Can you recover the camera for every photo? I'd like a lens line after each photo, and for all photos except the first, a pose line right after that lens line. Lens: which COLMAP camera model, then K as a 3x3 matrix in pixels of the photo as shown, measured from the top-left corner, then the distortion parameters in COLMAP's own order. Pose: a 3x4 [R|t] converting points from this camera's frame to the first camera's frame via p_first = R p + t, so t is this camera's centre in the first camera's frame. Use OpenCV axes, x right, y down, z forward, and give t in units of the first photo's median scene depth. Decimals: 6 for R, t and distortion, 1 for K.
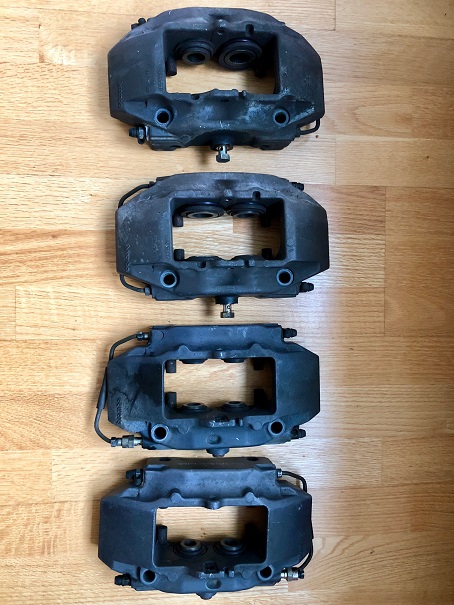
lens RADIAL K [[510.6, 0, 227.0], [0, 510.6, 302.3], [0, 0, 1]] dist [0.006930, 0.000778]
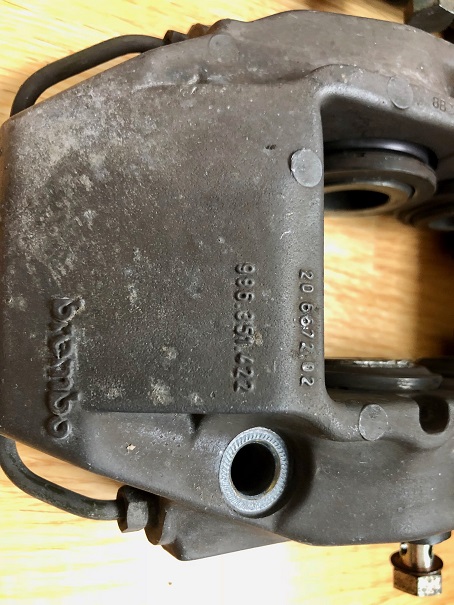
lens RADIAL K [[510.6, 0, 227.4], [0, 510.6, 302.0], [0, 0, 1]] dist [0.006930, 0.000778]
pose [[0.936004, 0.071404, 0.344672, -0.205561], [-0.052510, 0.996577, -0.063855, -0.102033], [-0.348051, 0.041670, 0.936549, 0.805271]]
